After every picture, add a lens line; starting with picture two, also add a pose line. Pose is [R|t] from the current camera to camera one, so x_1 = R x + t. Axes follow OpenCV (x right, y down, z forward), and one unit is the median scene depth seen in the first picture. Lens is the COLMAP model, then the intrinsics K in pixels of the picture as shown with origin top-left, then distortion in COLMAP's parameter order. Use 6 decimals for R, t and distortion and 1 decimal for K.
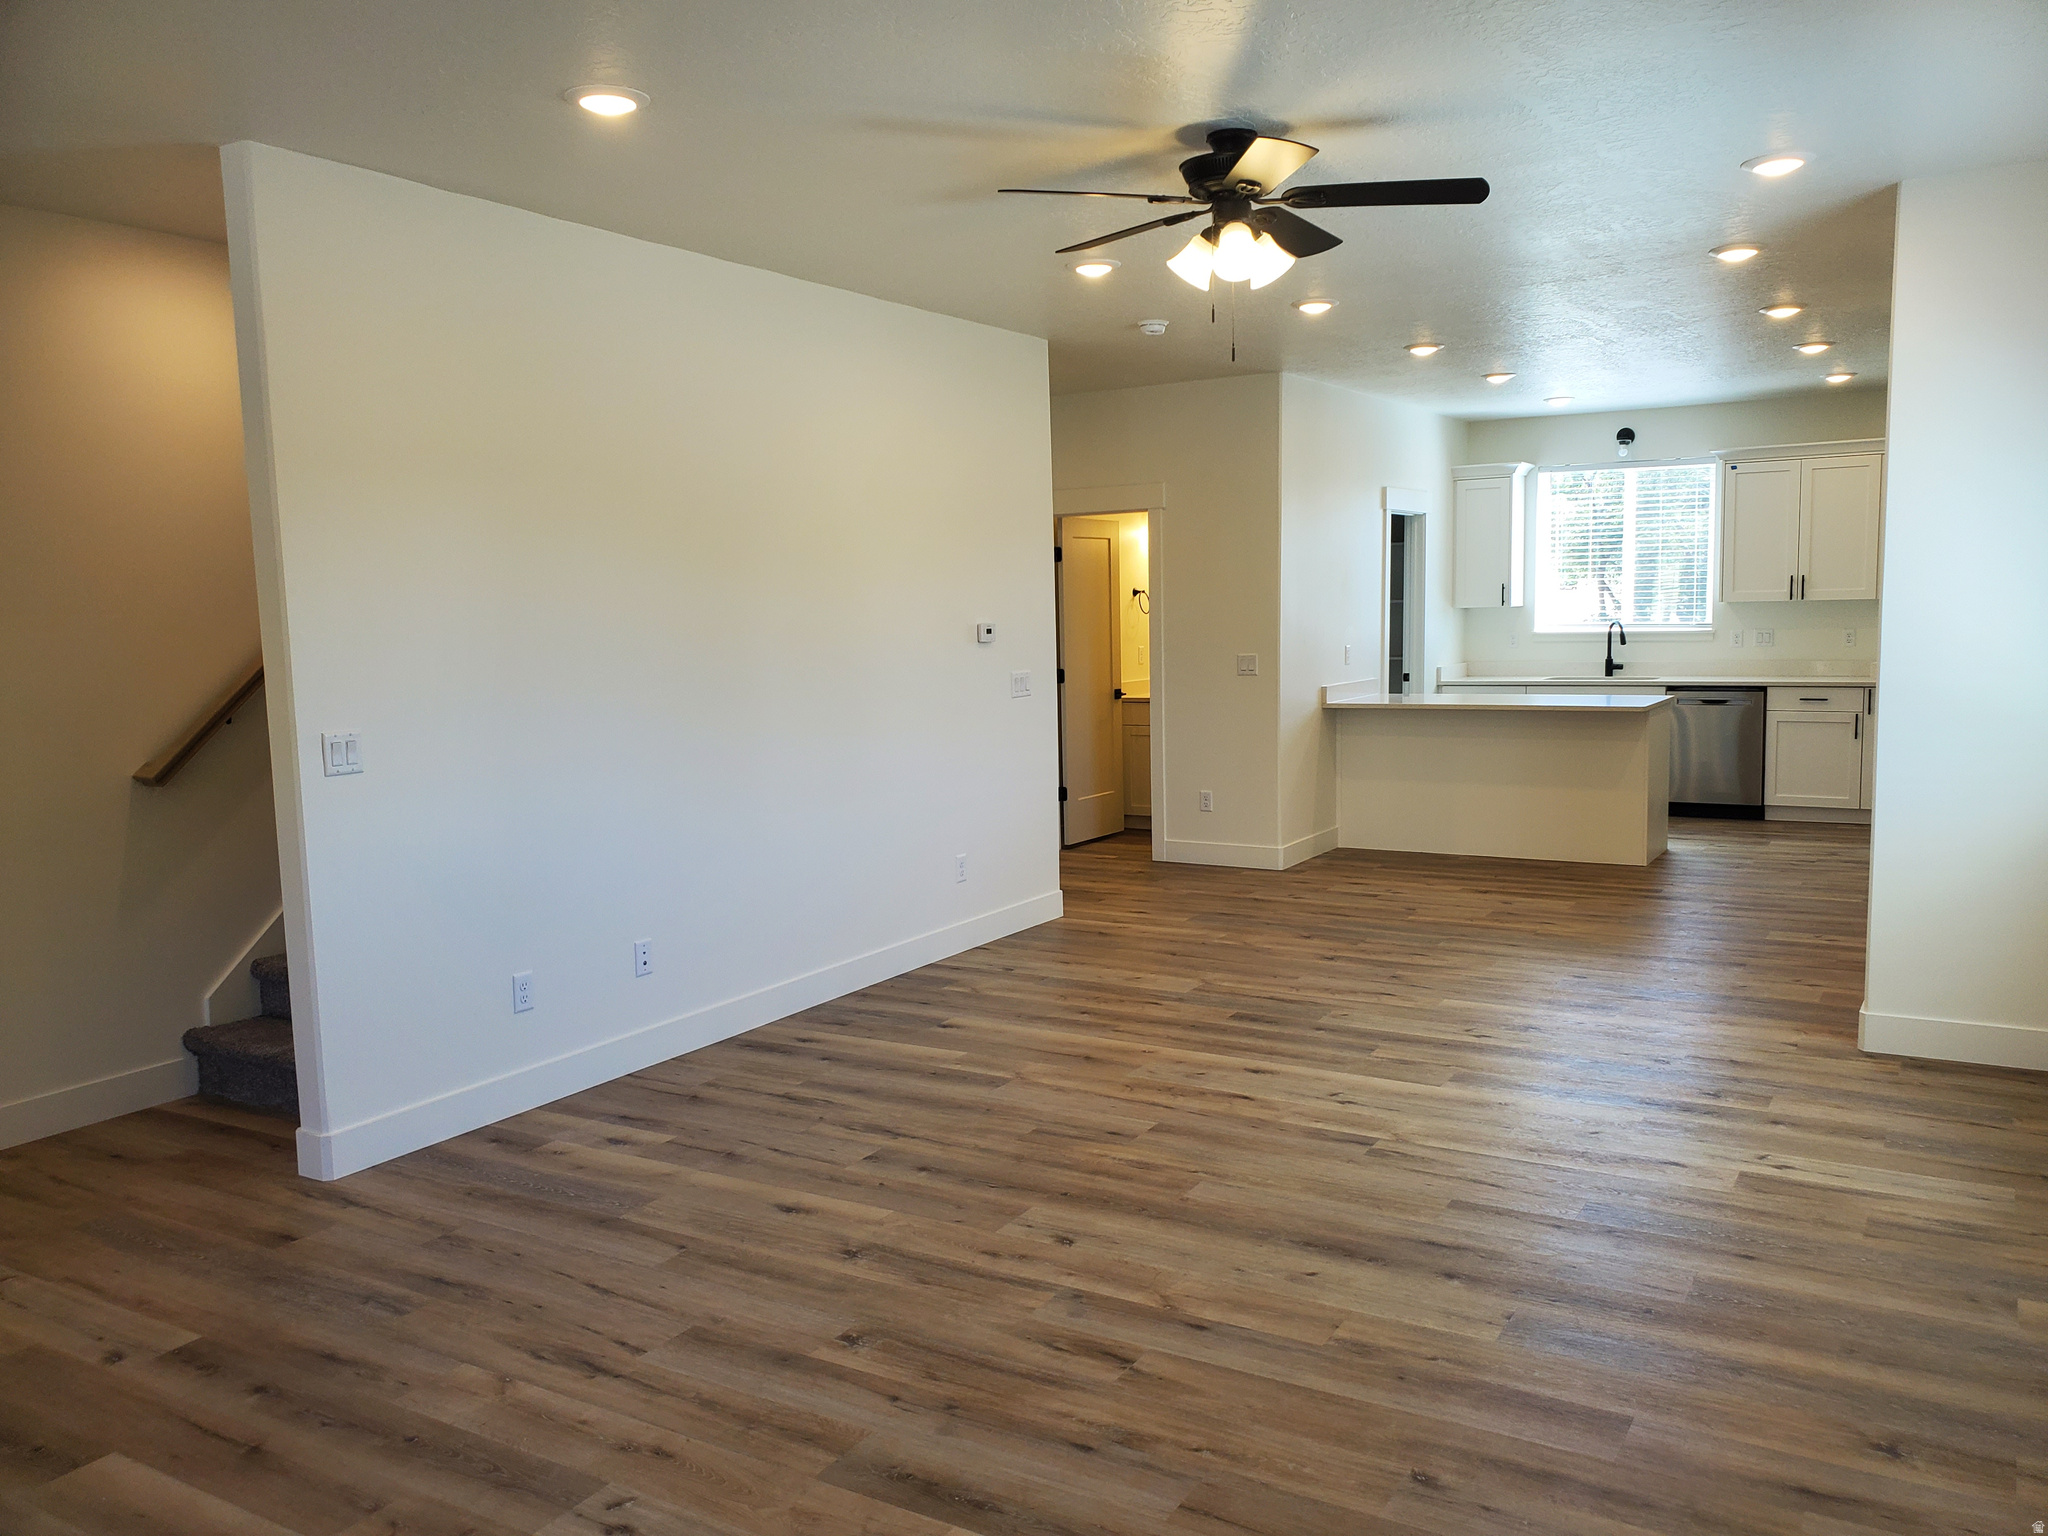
lens RADIAL K [[1594.8, 0, 1021.5], [0, 1594.8, 767.8], [0, 0, 1]] dist [0.075884, -0.001769]
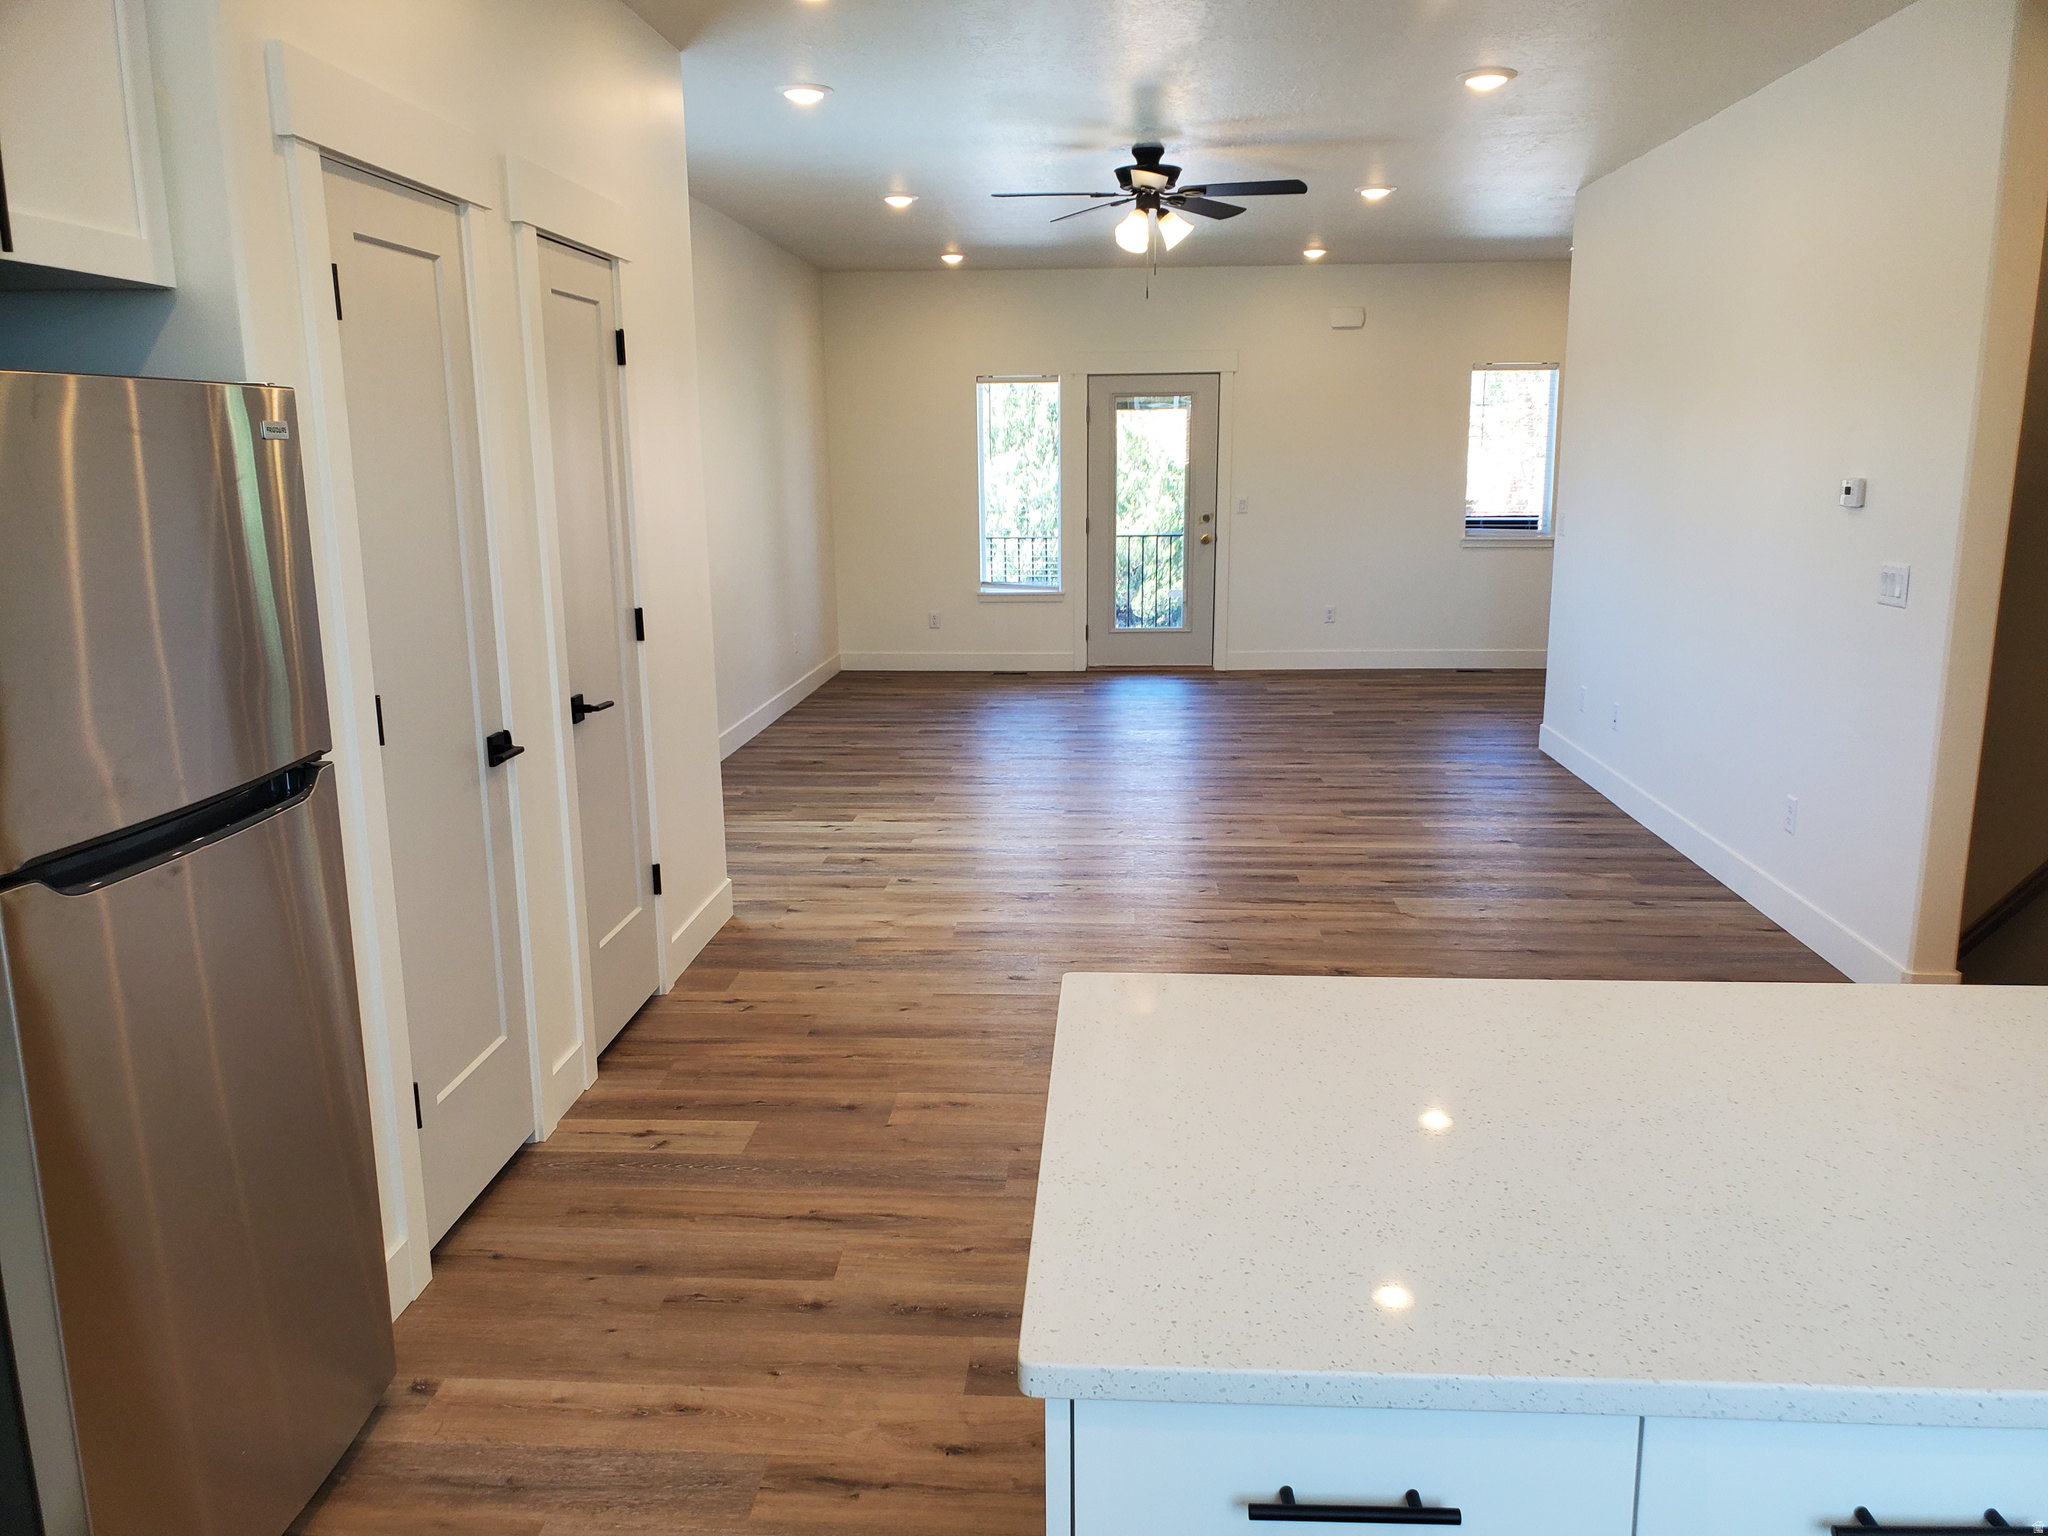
lens RADIAL K [[1594.8, 0, 1023.7], [0, 1594.8, 774.2], [0, 0, 1]] dist [0.075884, -0.001769]
pose [[-0.882202, 0.123352, -0.454428, 0.702559], [-0.023635, 0.952261, 0.304370, -0.200261], [0.470278, 0.279256, -0.837170, 1.671743]]
